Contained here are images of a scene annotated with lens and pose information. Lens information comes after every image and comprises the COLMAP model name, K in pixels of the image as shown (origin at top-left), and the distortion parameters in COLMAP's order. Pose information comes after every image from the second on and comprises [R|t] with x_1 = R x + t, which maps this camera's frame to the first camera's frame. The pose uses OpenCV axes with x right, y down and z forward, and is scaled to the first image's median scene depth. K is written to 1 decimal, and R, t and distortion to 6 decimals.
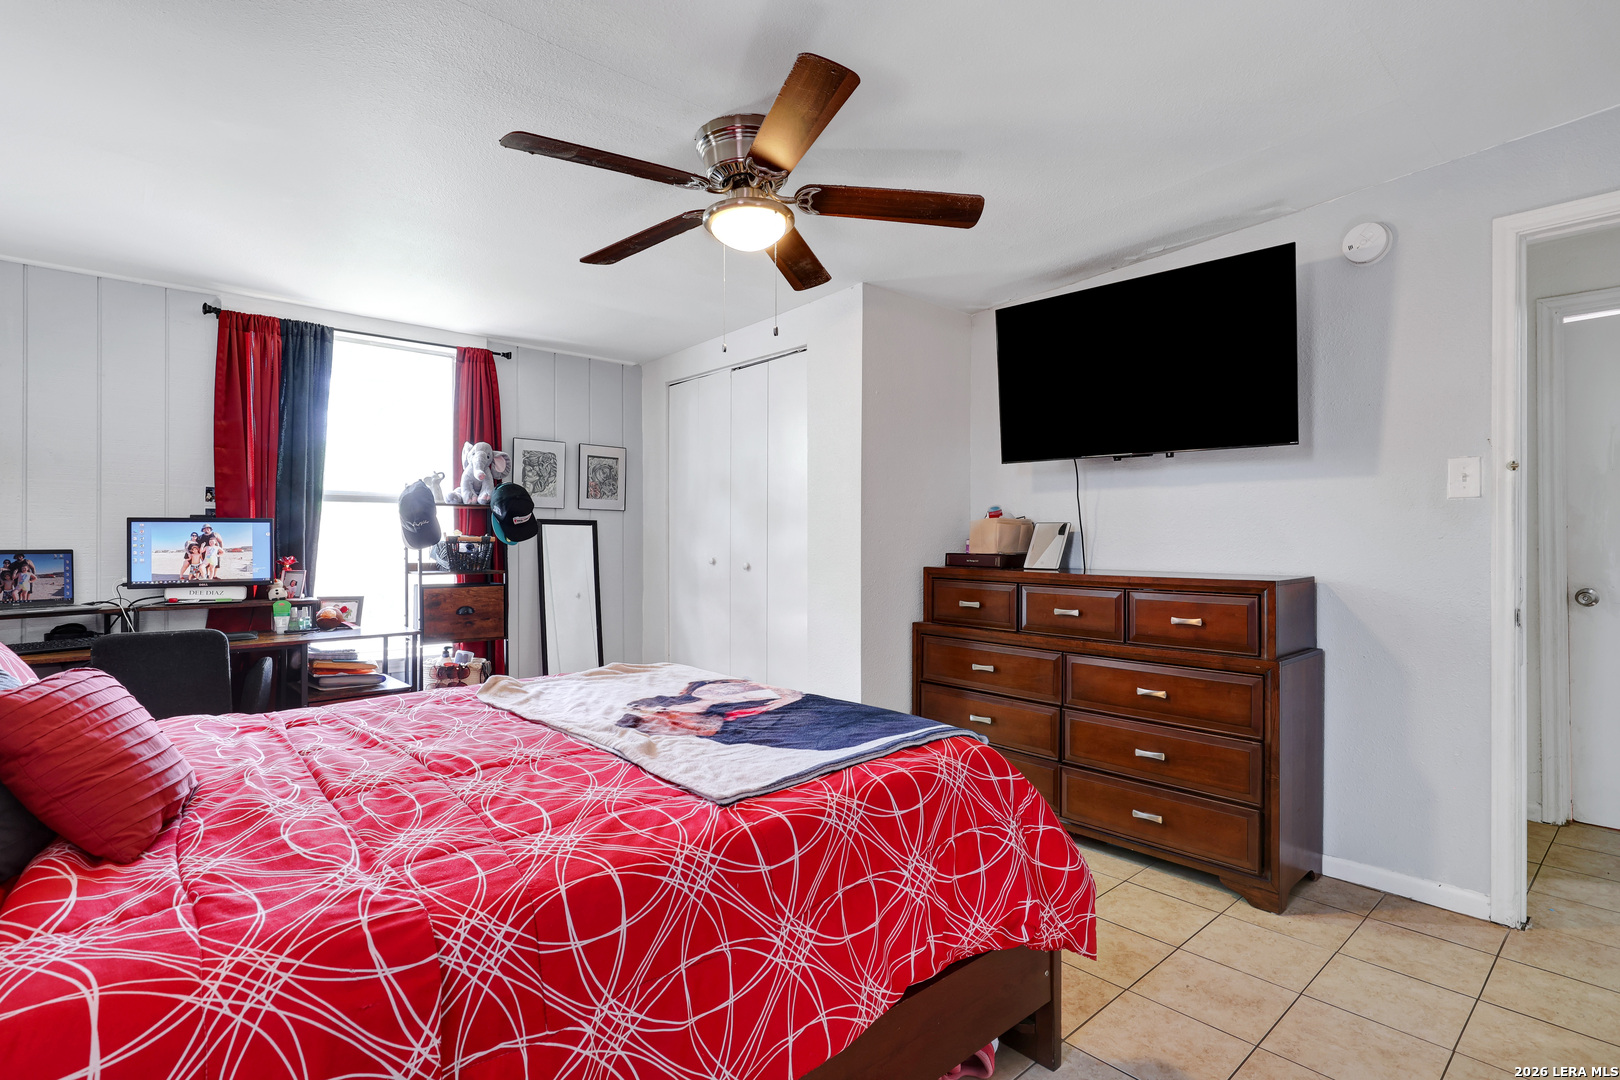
lens RADIAL K [[805.1, 0, 807.9], [0, 805.1, 538.5], [0, 0, 1]] dist [0.003621, 0.000386]
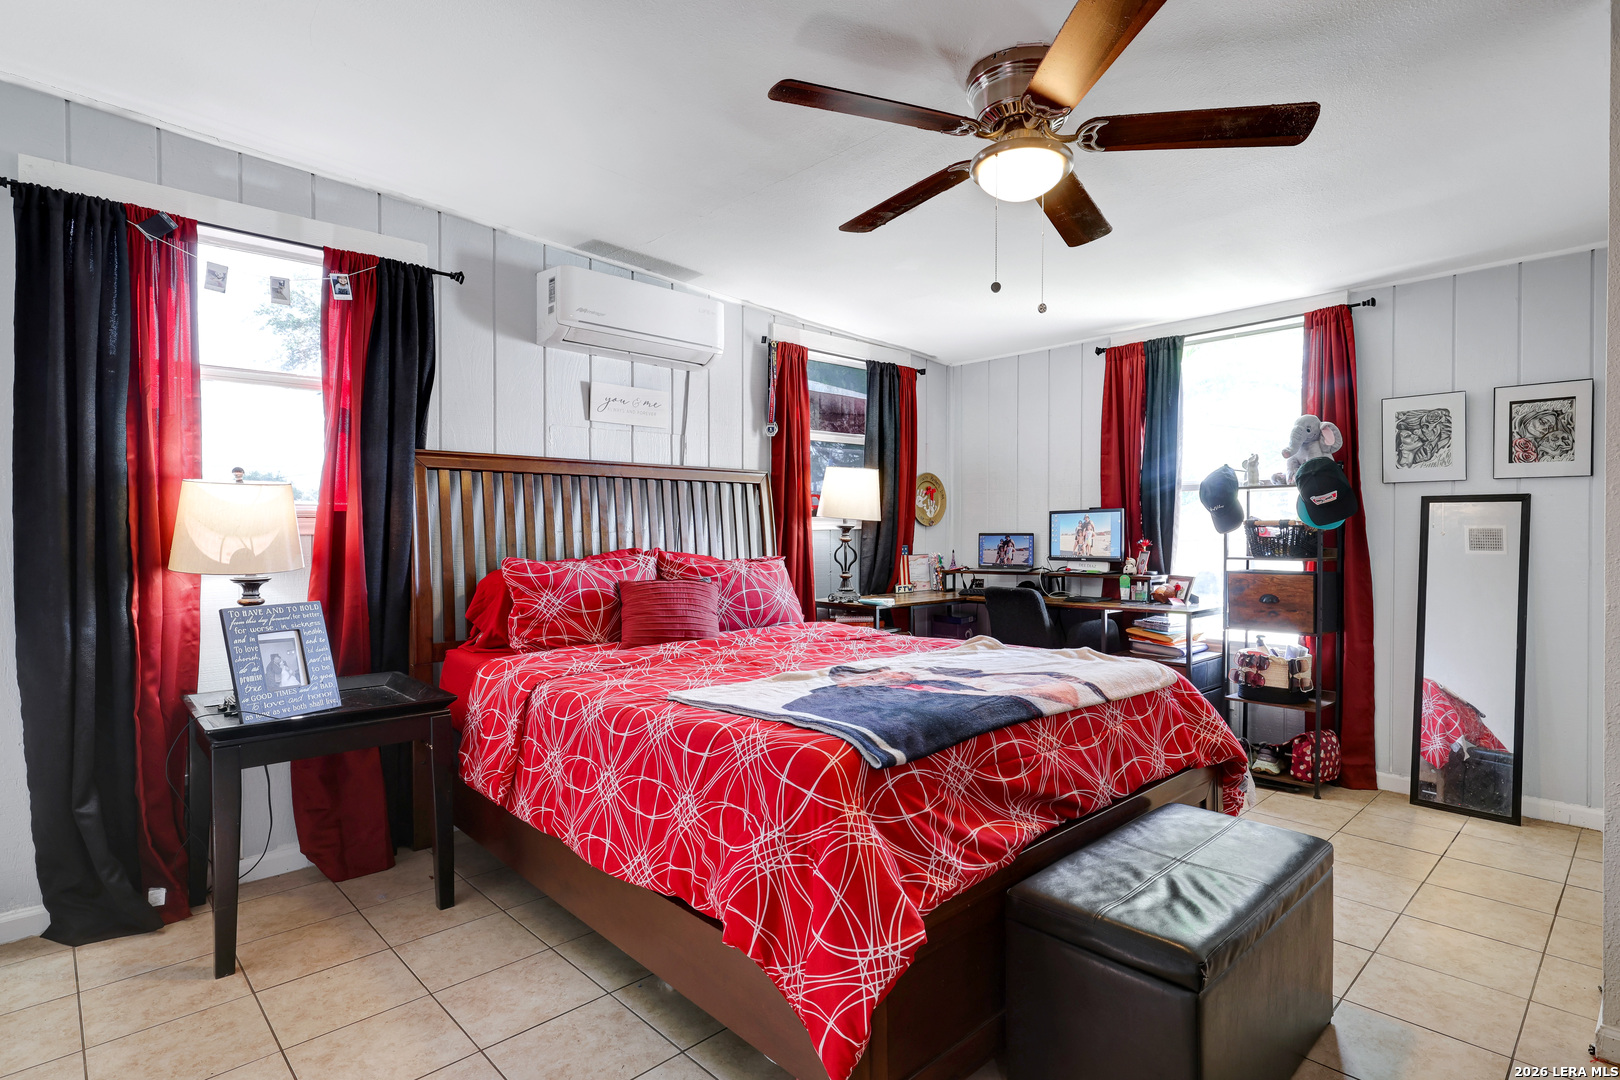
lens RADIAL K [[805.1, 0, 807.0], [0, 805.1, 541.5], [0, 0, 1]] dist [0.003621, 0.000386]
pose [[0.018870, 0.007034, -0.999797, 0.560263], [0.002544, 0.999972, 0.007083, 0.016019], [0.999819, -0.002677, 0.018852, 0.492214]]
